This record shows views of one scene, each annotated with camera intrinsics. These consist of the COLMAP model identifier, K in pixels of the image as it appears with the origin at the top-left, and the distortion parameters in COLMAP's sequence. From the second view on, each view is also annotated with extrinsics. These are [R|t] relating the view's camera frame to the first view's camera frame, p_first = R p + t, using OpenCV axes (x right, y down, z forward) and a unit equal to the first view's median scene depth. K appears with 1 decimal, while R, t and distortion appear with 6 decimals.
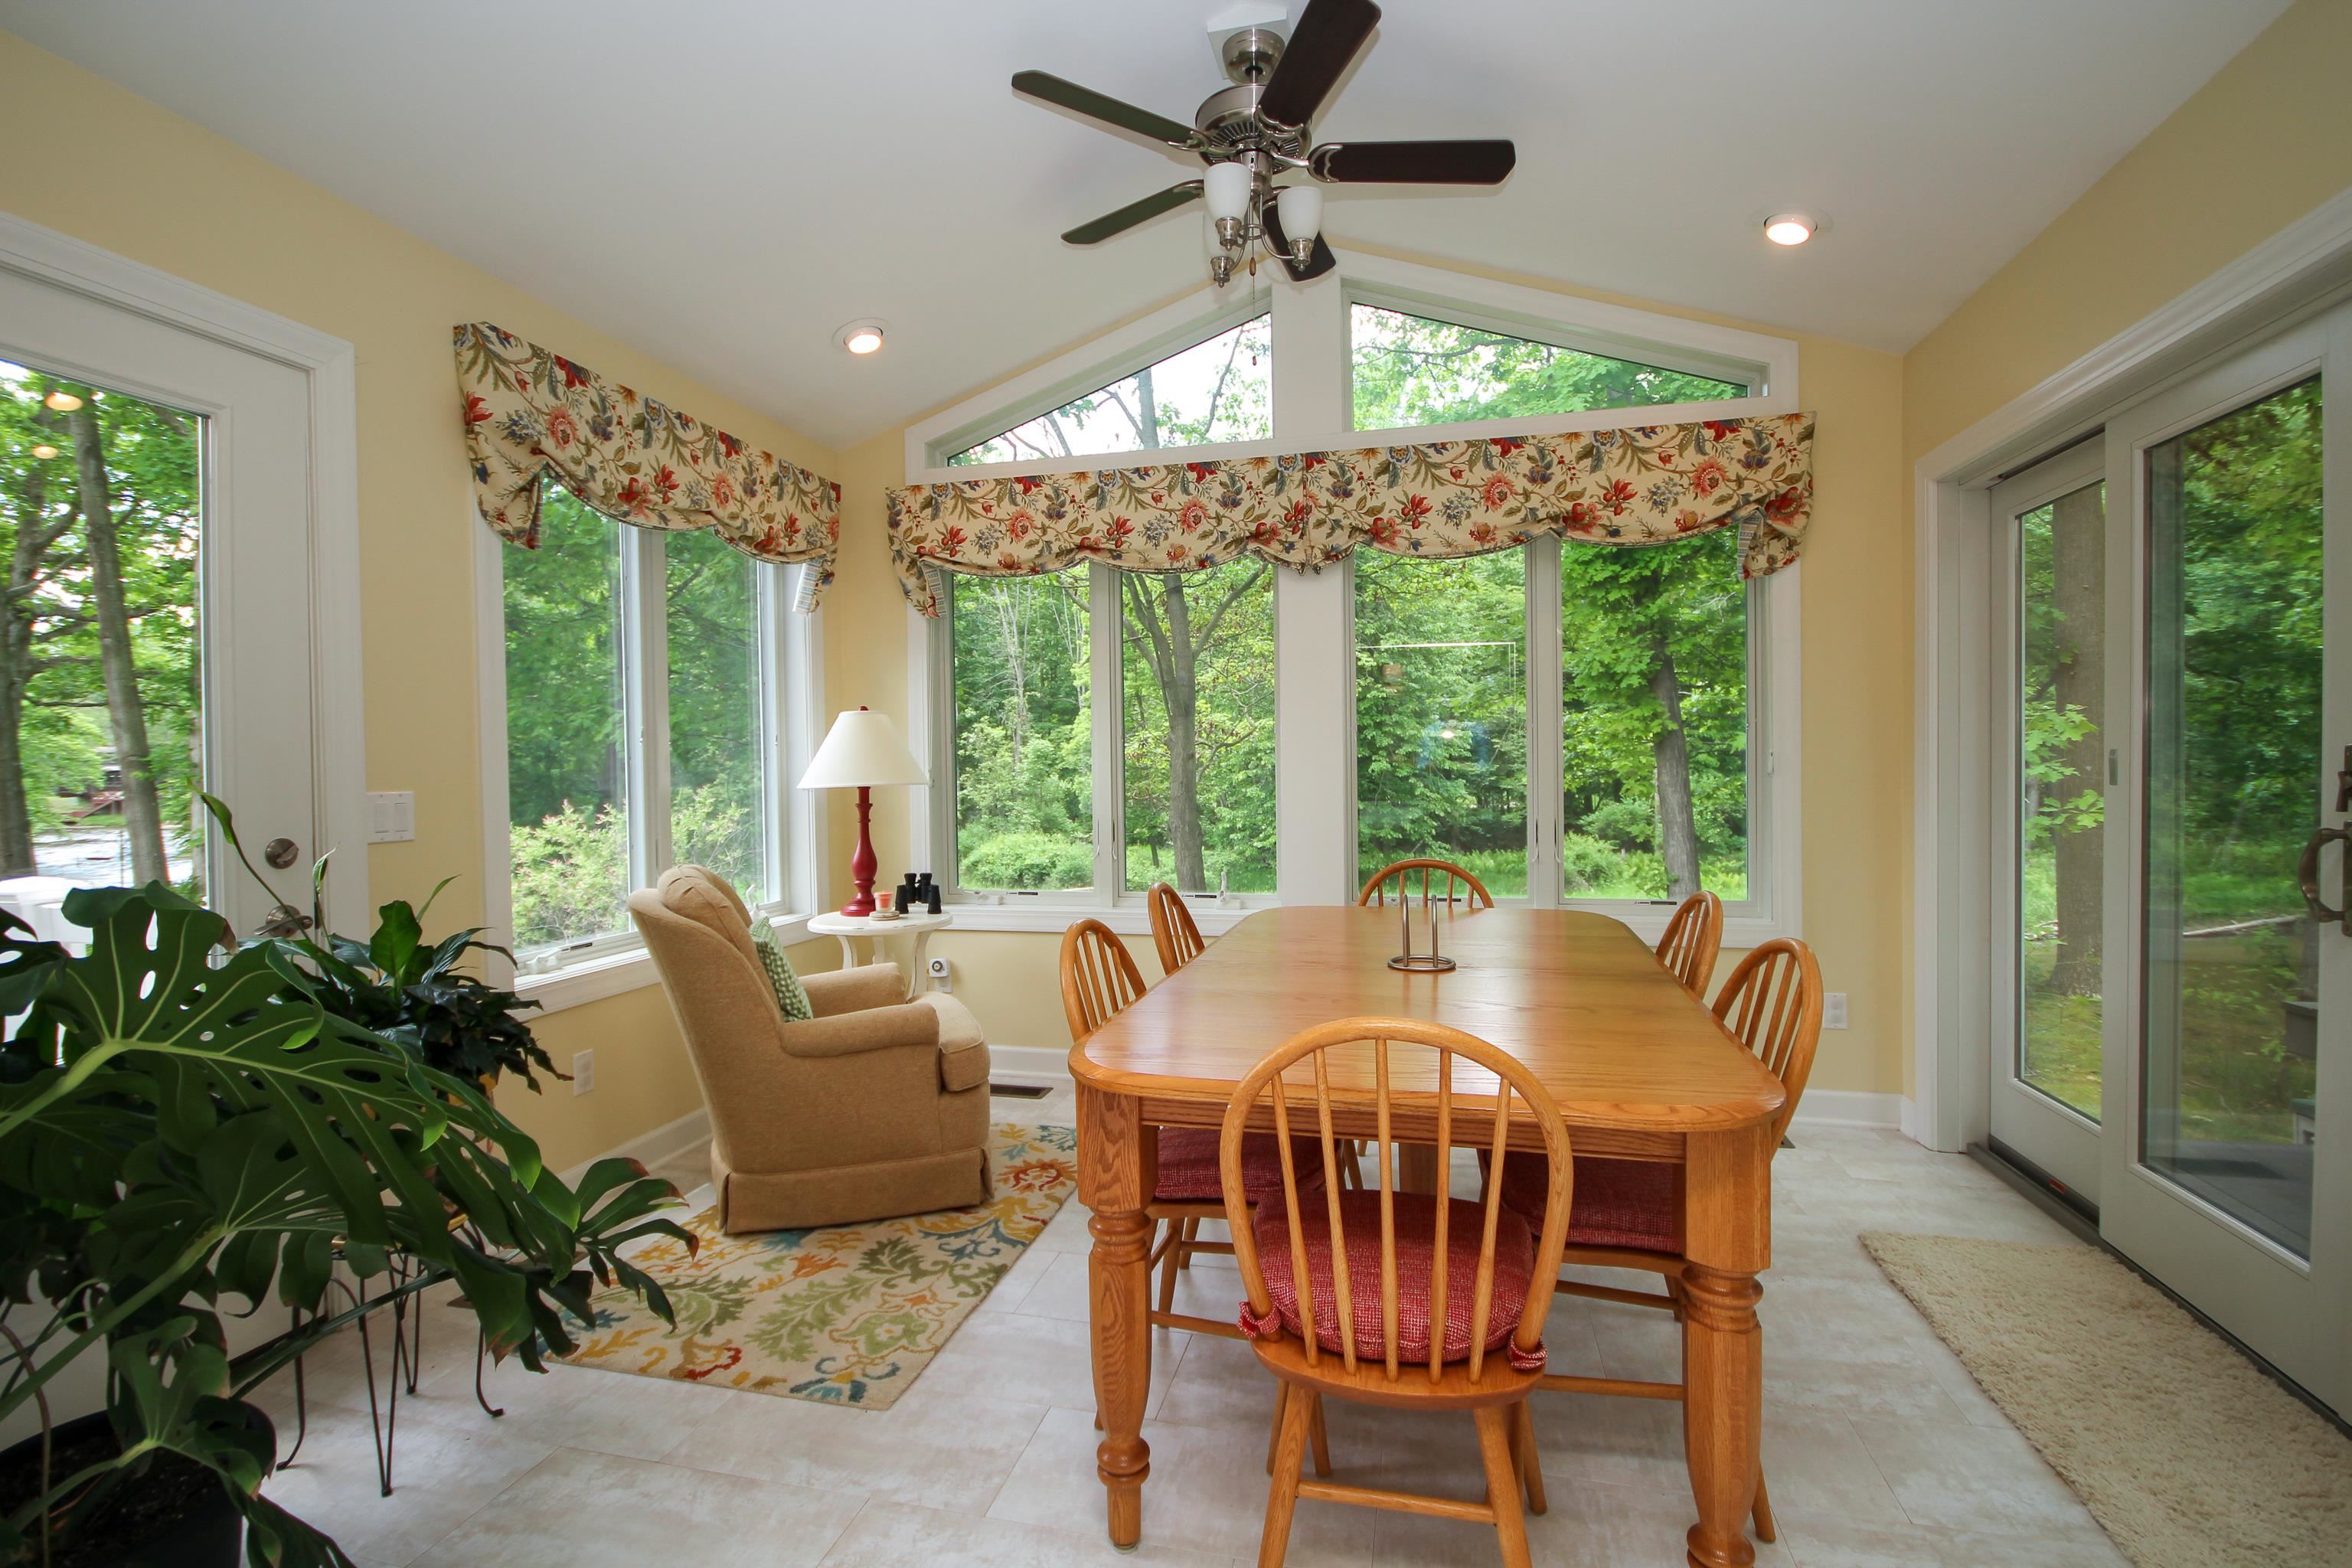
lens RADIAL K [[1077.3, 0, 1189.6], [0, 1077.3, 762.7], [0, 0, 1]] dist [0.000650, -0.000064]
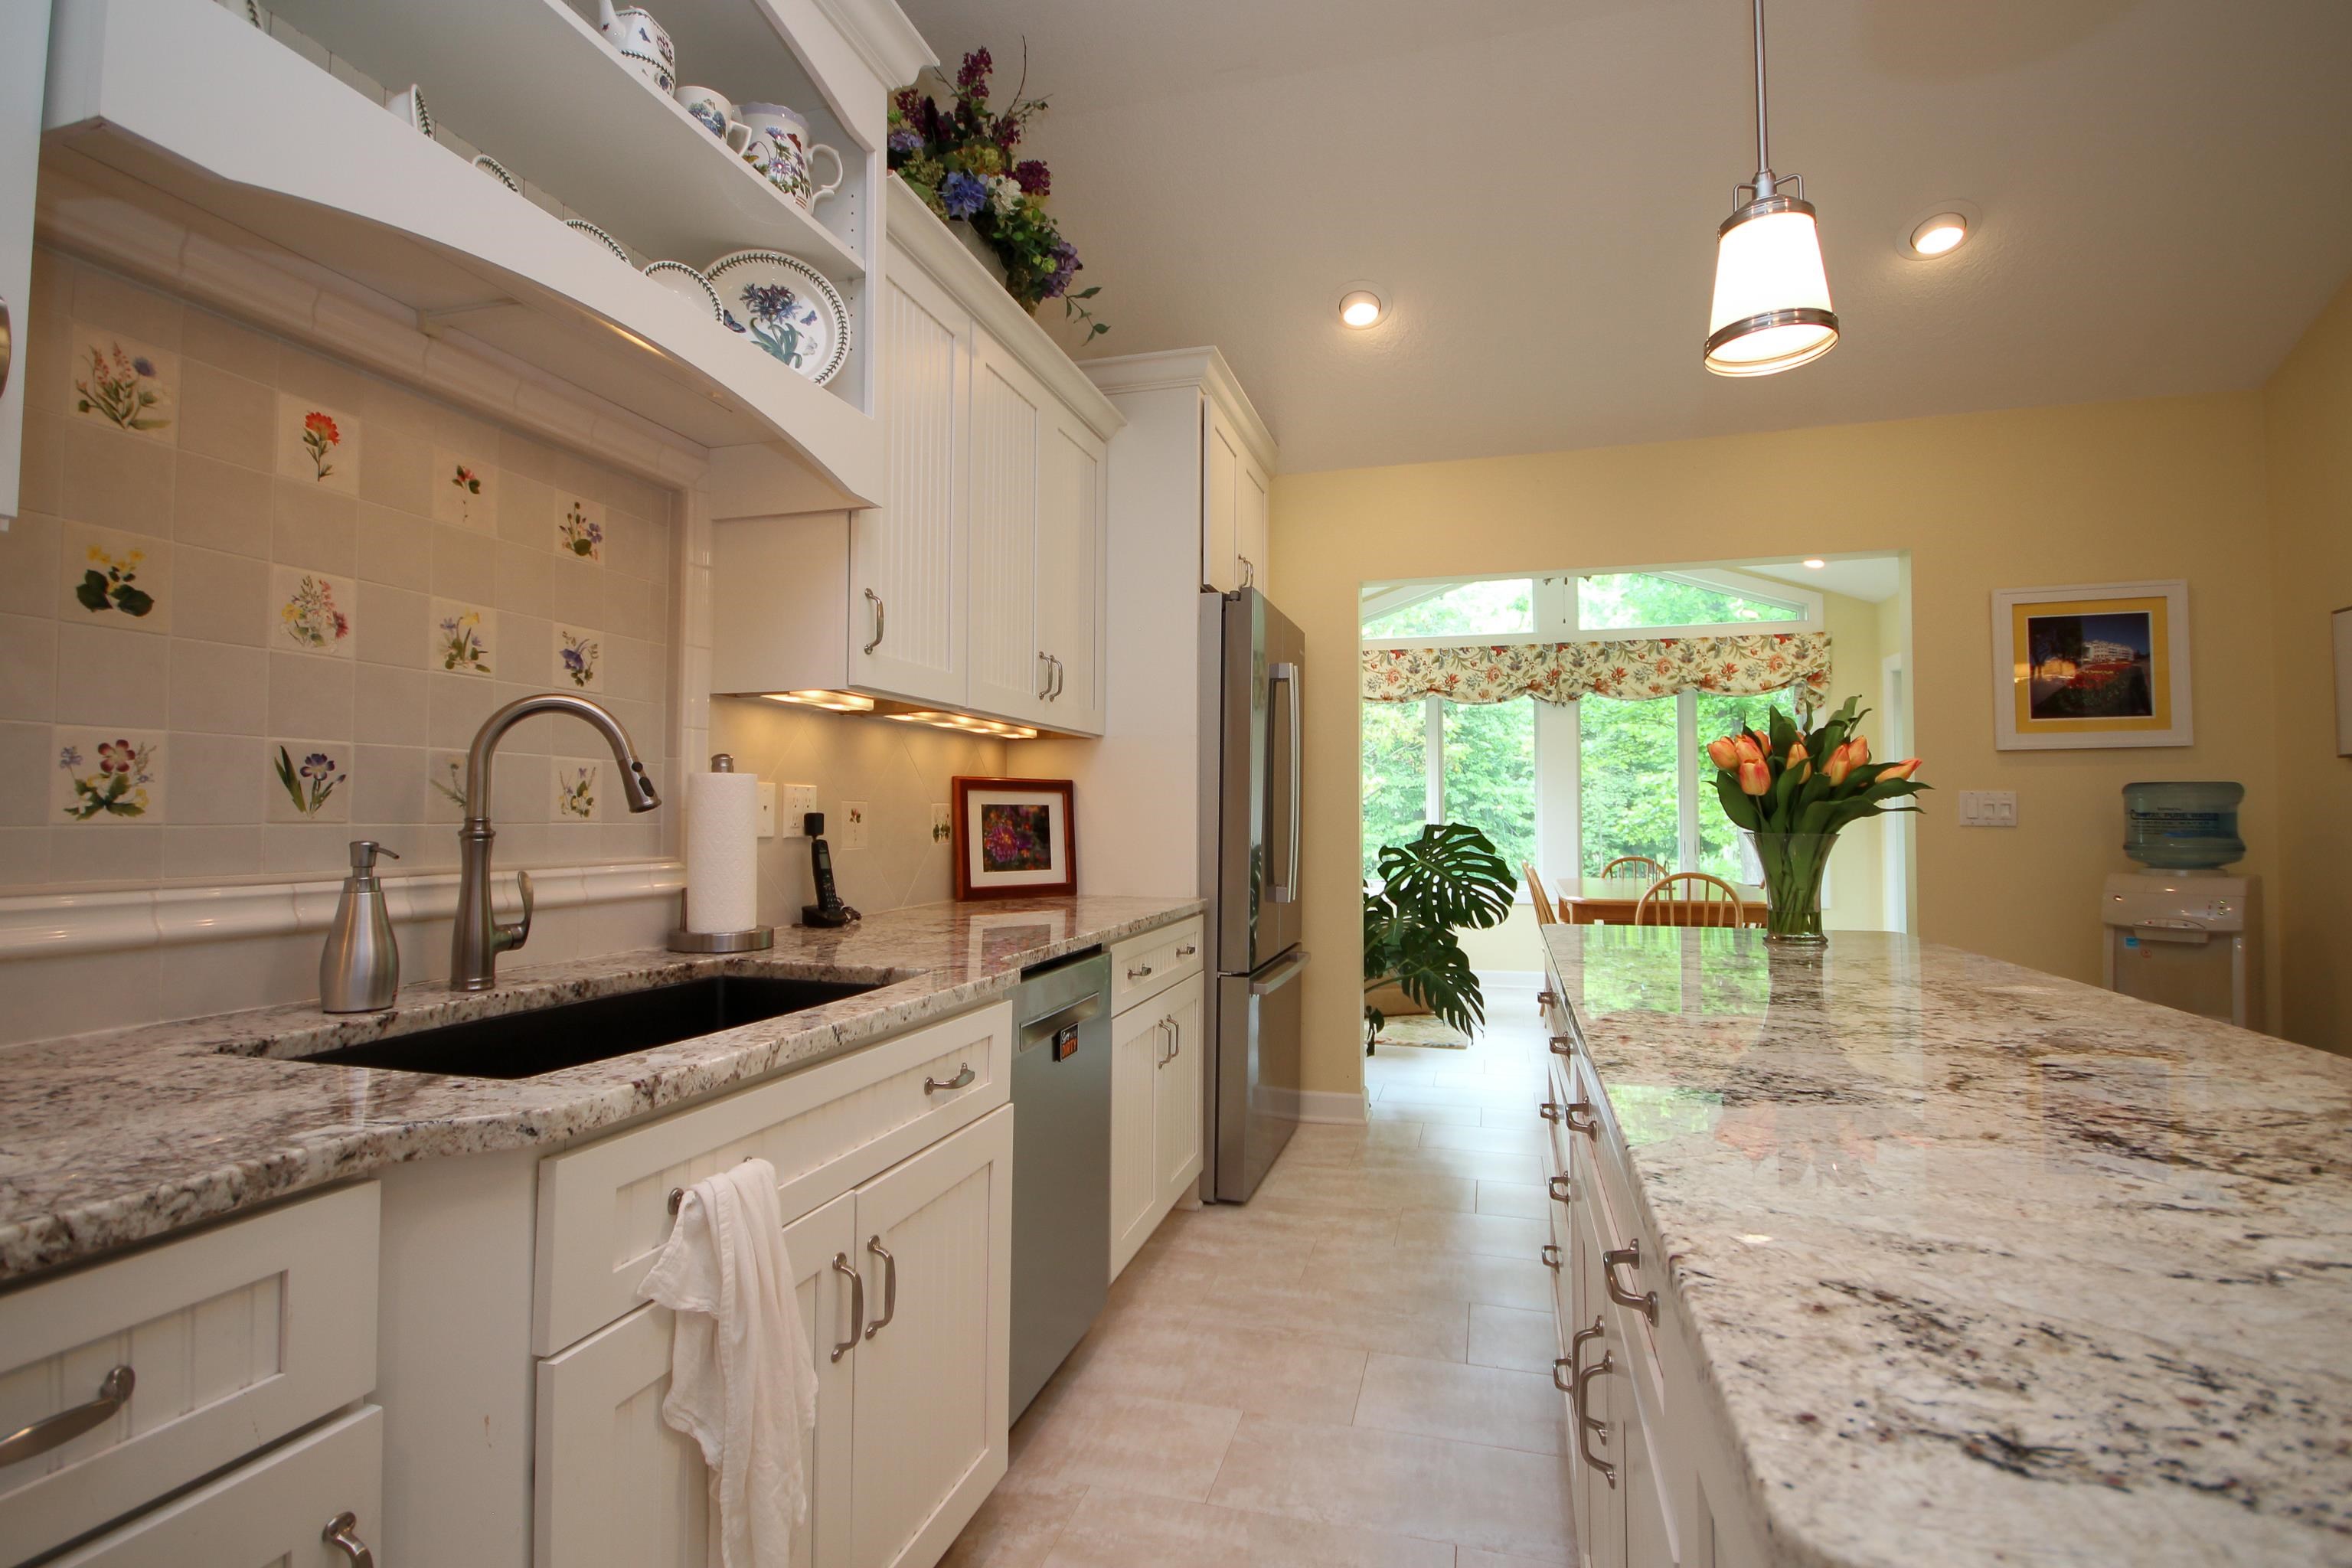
lens RADIAL K [[1124.6, 0, 1169.6], [0, 1124.6, 773.6], [0, 0, 1]] dist [-0.013959, 0.000036]
pose [[0.998867, 0.012658, -0.045868, -0.493391], [-0.014444, 0.999142, -0.038810, 0.026439], [0.045337, 0.039429, 0.998193, -1.009049]]
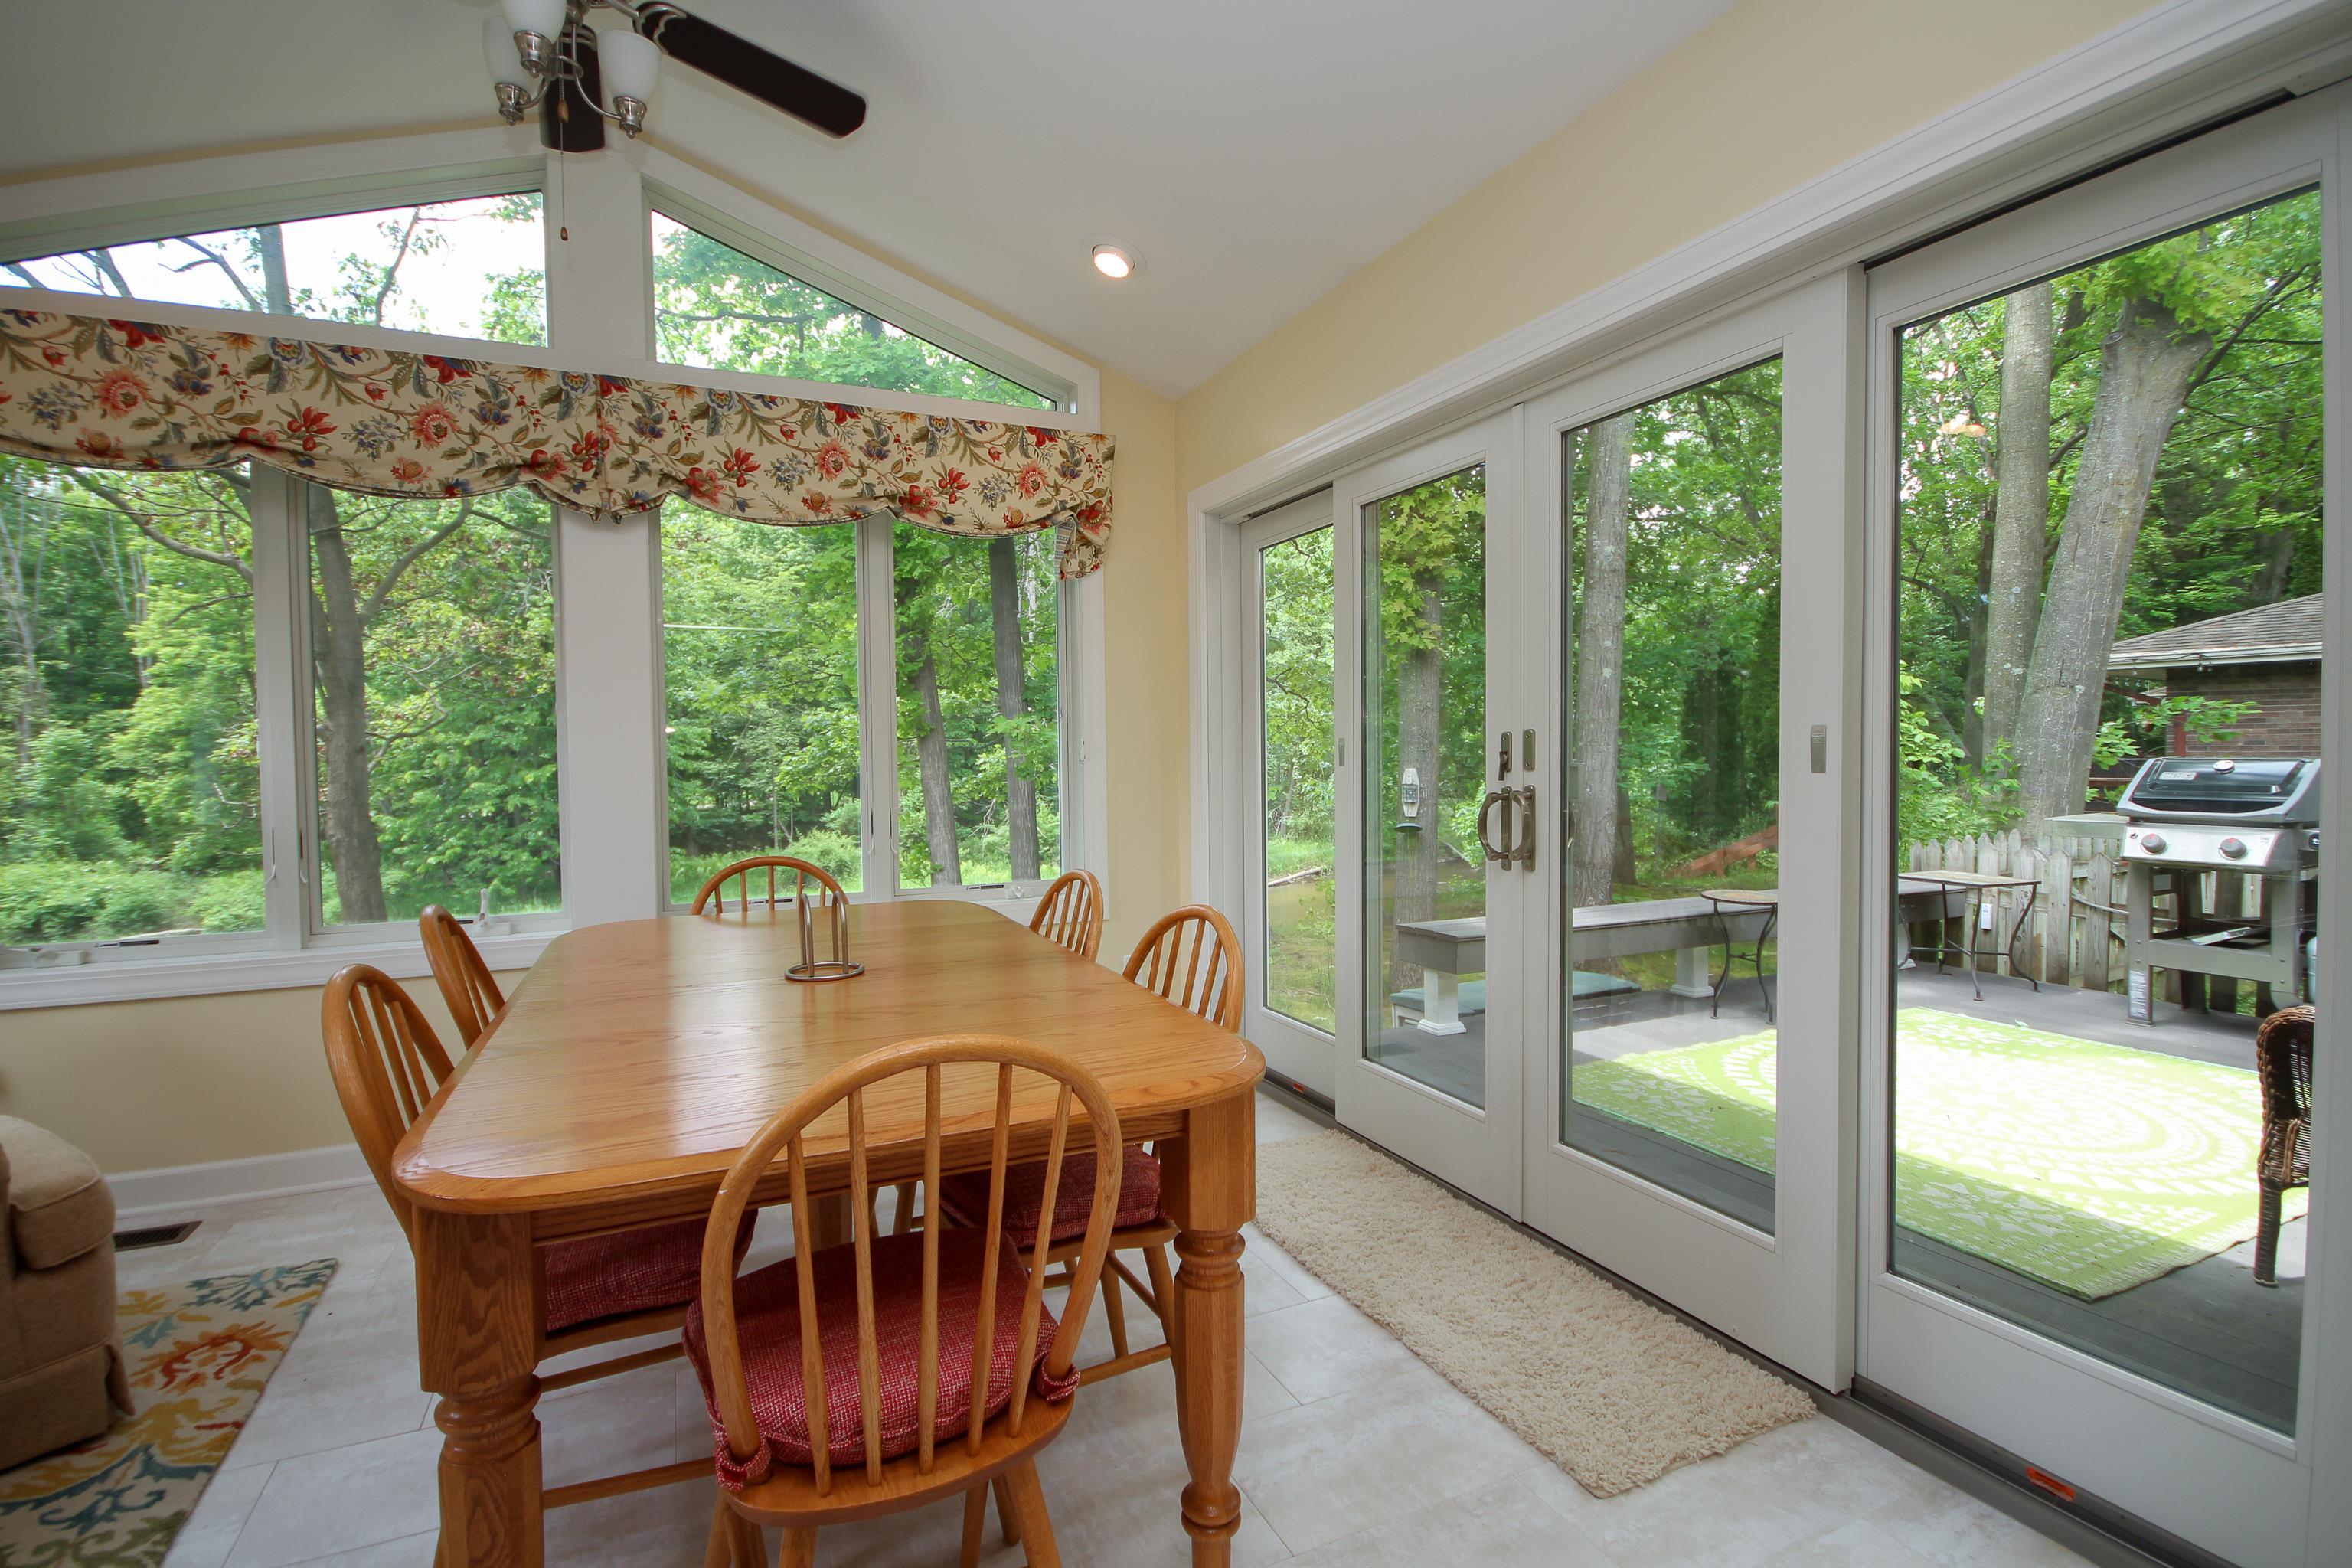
lens RADIAL K [[1071.5, 0, 1150.2], [0, 1071.5, 768.7], [0, 0, 1]] dist [0.029205, -0.021032]
pose [[0.793904, -0.007849, 0.607992, -0.065702], [0.003278, 0.999957, 0.008629, 0.009163], [-0.608034, -0.004857, 0.793896, 0.088578]]
